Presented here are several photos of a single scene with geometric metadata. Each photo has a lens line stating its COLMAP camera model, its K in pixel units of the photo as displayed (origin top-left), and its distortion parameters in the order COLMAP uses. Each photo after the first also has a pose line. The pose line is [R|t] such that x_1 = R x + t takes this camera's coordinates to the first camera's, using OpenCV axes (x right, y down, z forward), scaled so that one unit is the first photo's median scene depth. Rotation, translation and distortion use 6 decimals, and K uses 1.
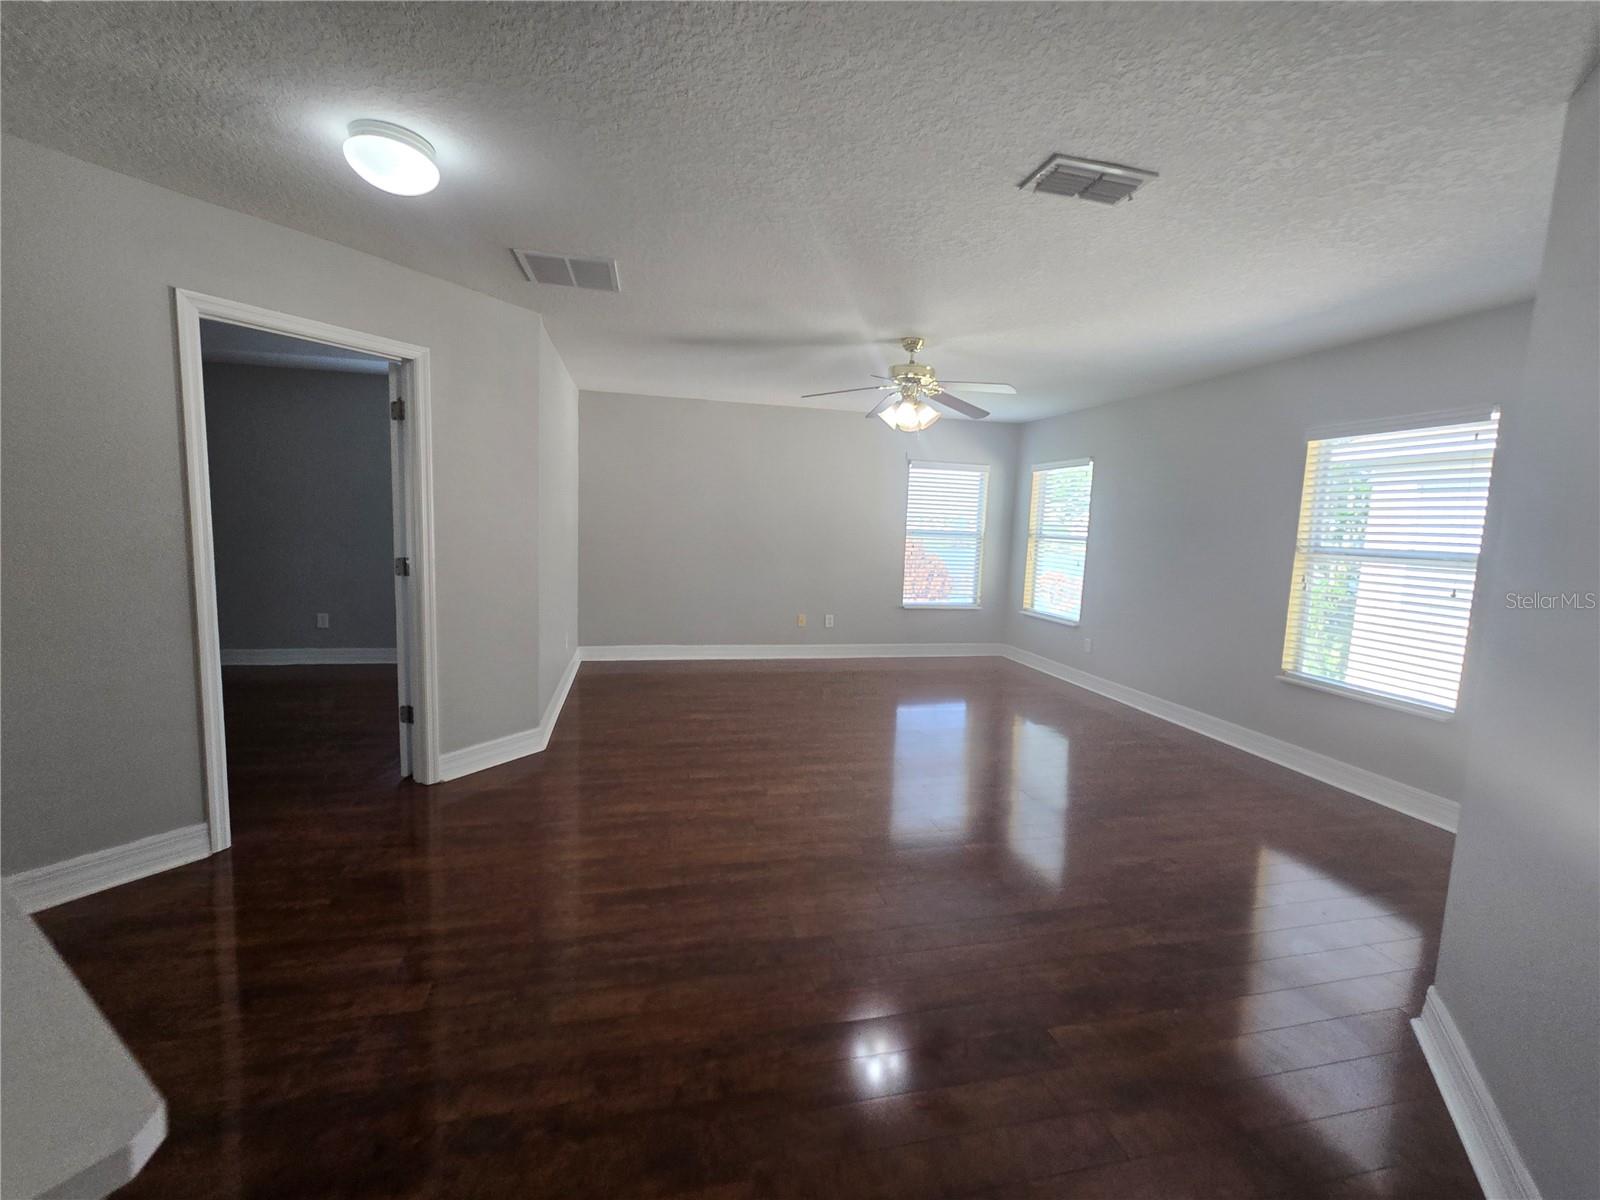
lens RADIAL K [[657.5, 0, 794.3], [0, 657.5, 592.3], [0, 0, 1]] dist [-0.001366, 0.001143]
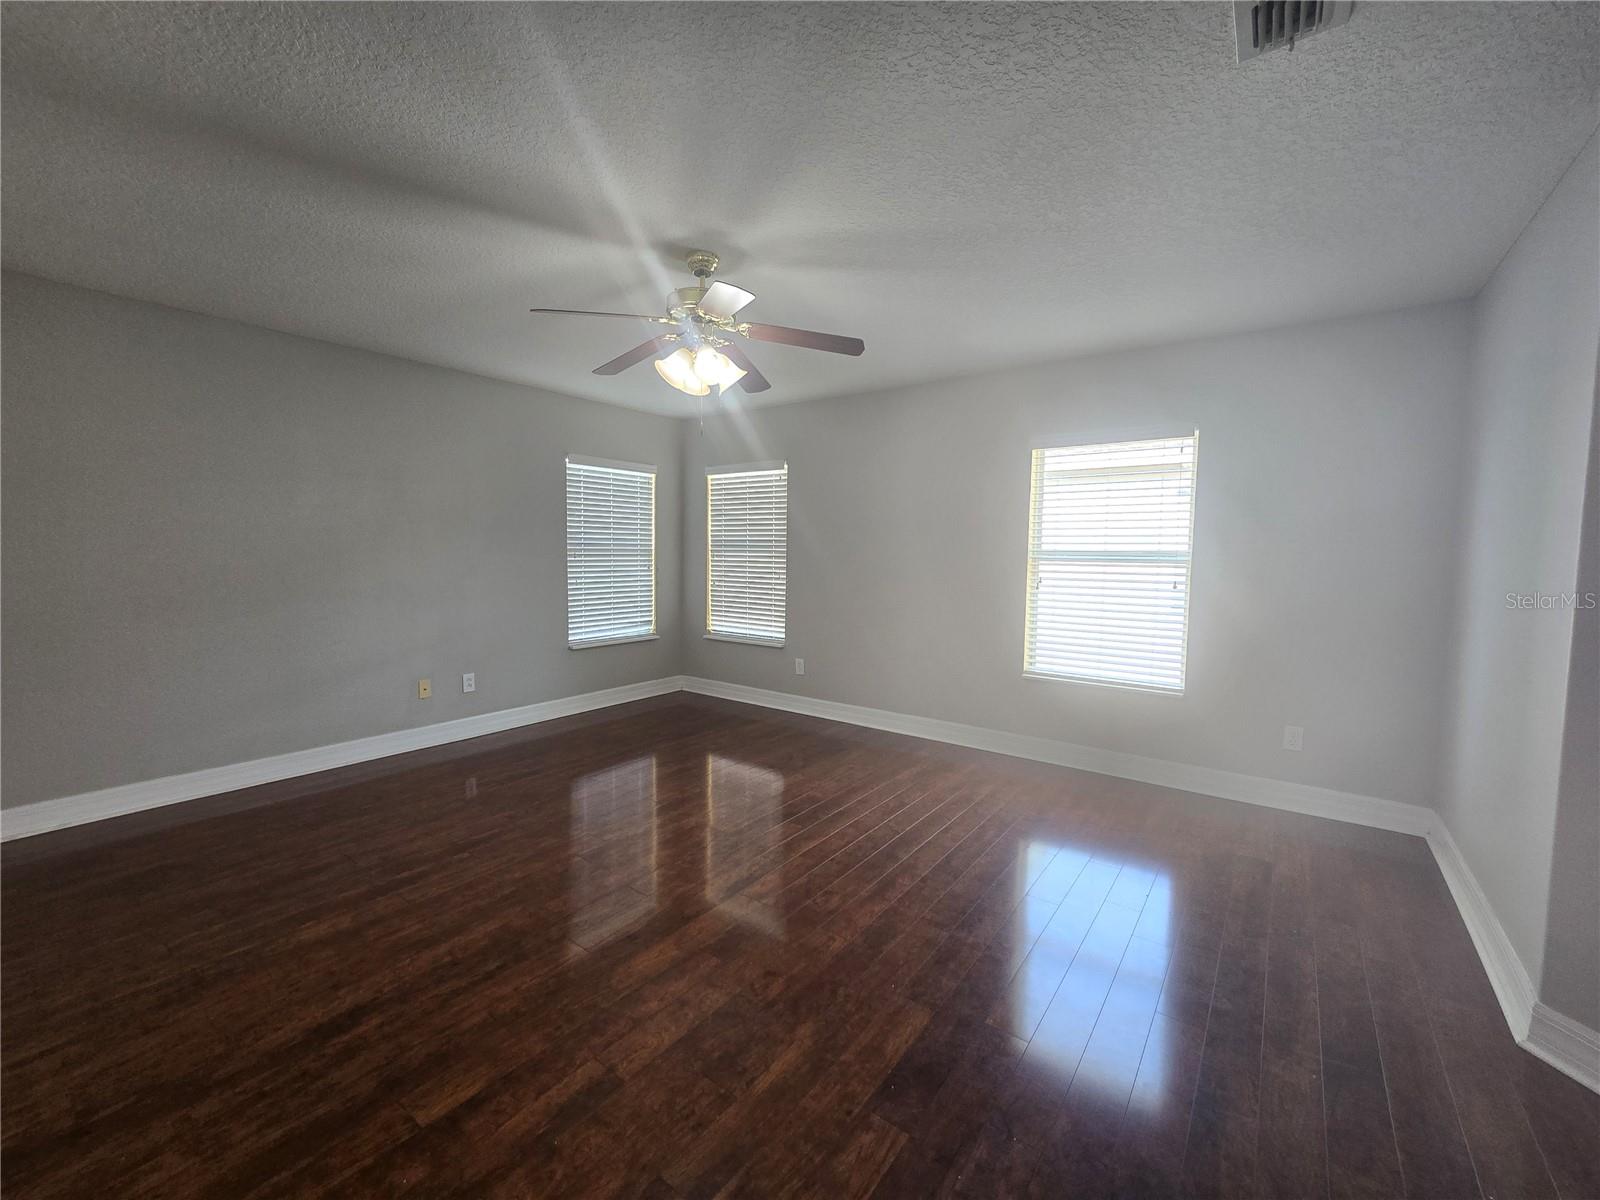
lens RADIAL K [[657.5, 0, 795.0], [0, 657.5, 594.9], [0, 0, 1]] dist [-0.001366, 0.001143]
pose [[0.764614, -0.074142, 0.640209, -0.247469], [0.084522, 0.996317, 0.014436, -0.056668], [-0.638922, 0.043074, 0.768065, 0.553555]]
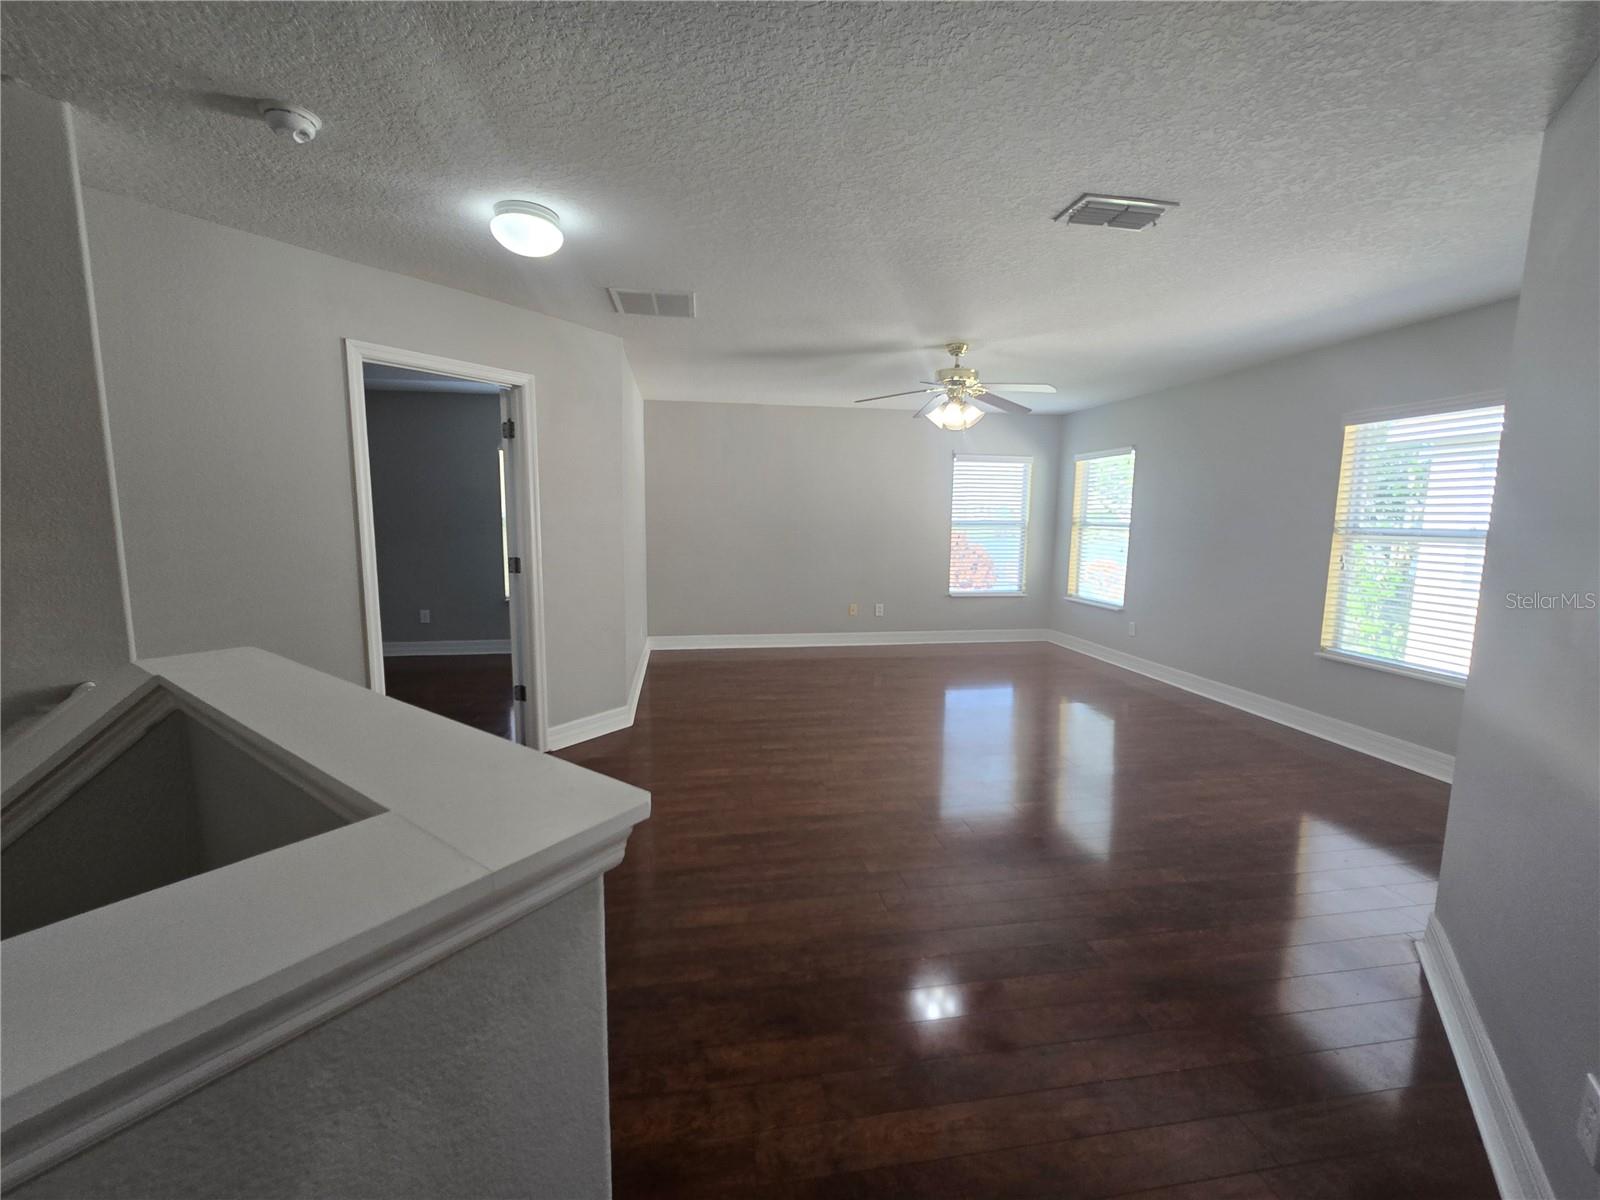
lens RADIAL K [[657.5, 0, 793.0], [0, 657.5, 599.2], [0, 0, 1]] dist [-0.001366, 0.001143]
pose [[0.997713, -0.018586, -0.064988, -0.033103], [0.019836, 0.999630, 0.018631, 0.008753], [0.064617, -0.019878, 0.997712, -0.124267]]
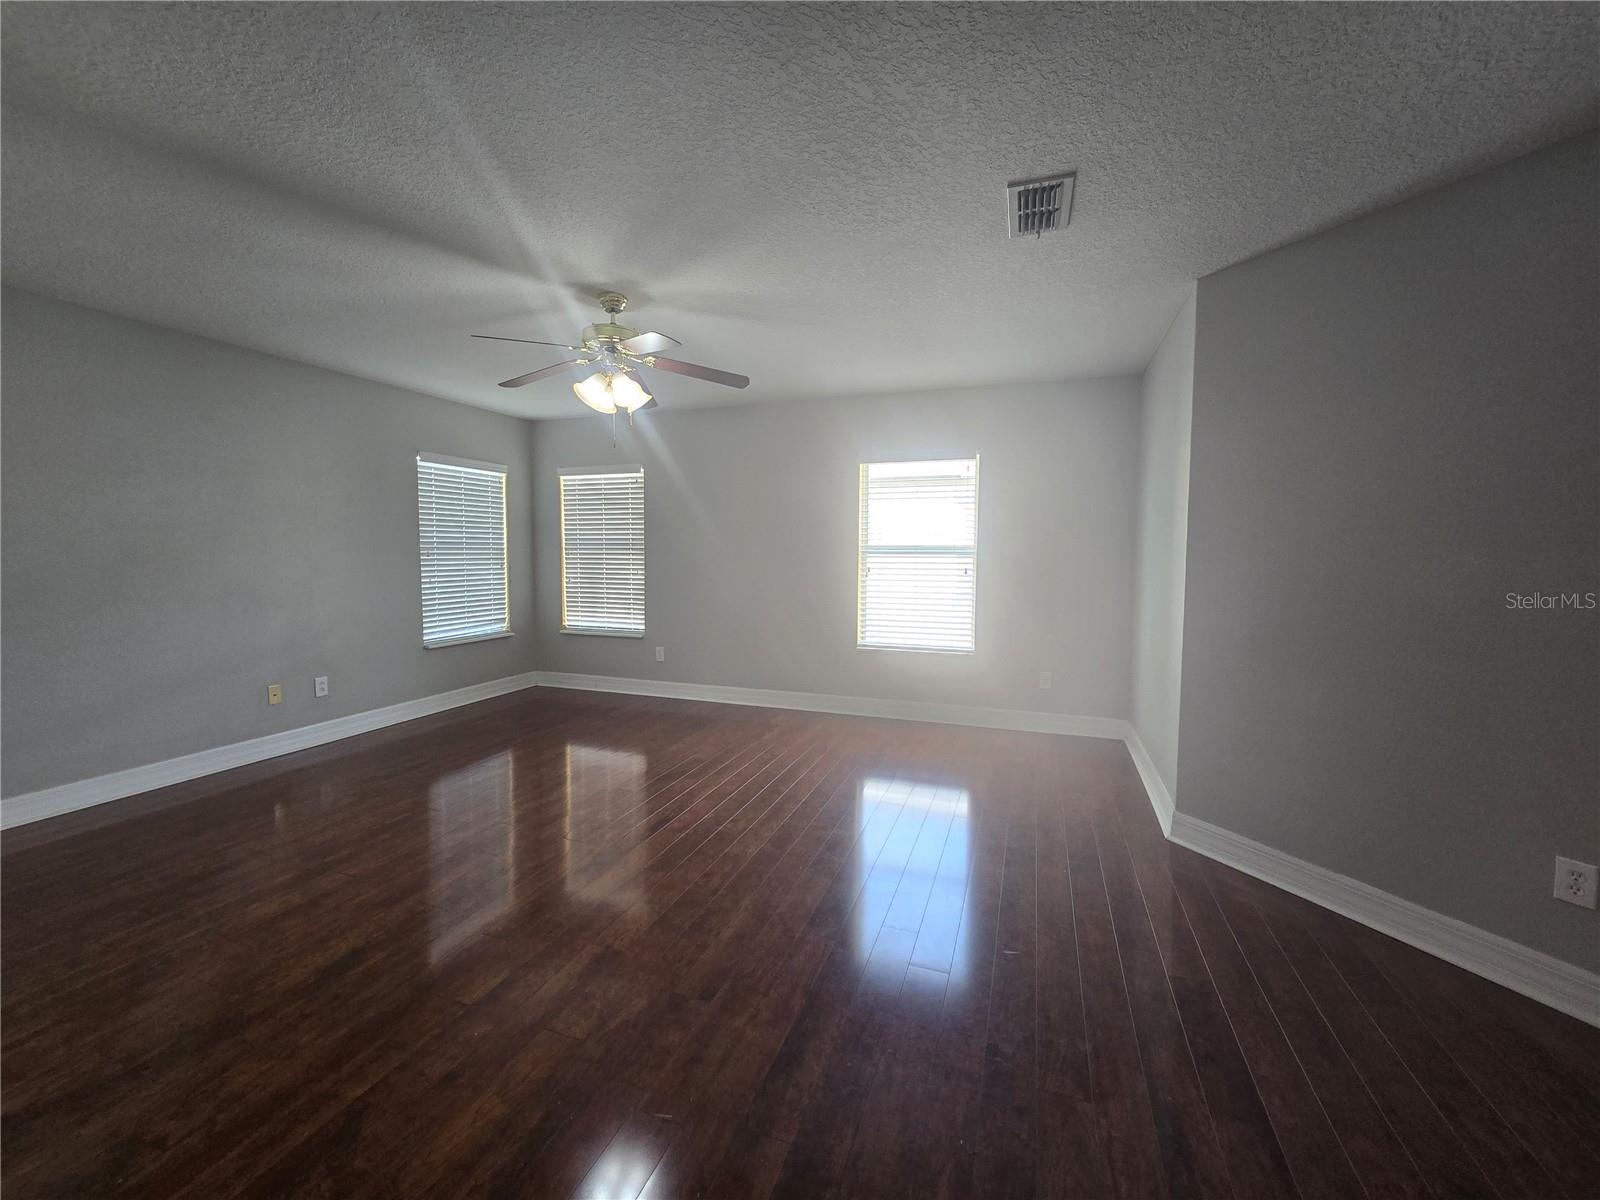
lens RADIAL K [[657.5, 0, 797.0], [0, 657.5, 598.1], [0, 0, 1]] dist [-0.001366, 0.001143]
pose [[0.542484, -0.097647, 0.834371, -0.482304], [0.103991, 0.993388, 0.048645, -0.053964], [-0.833605, 0.060378, 0.549052, 0.509643]]
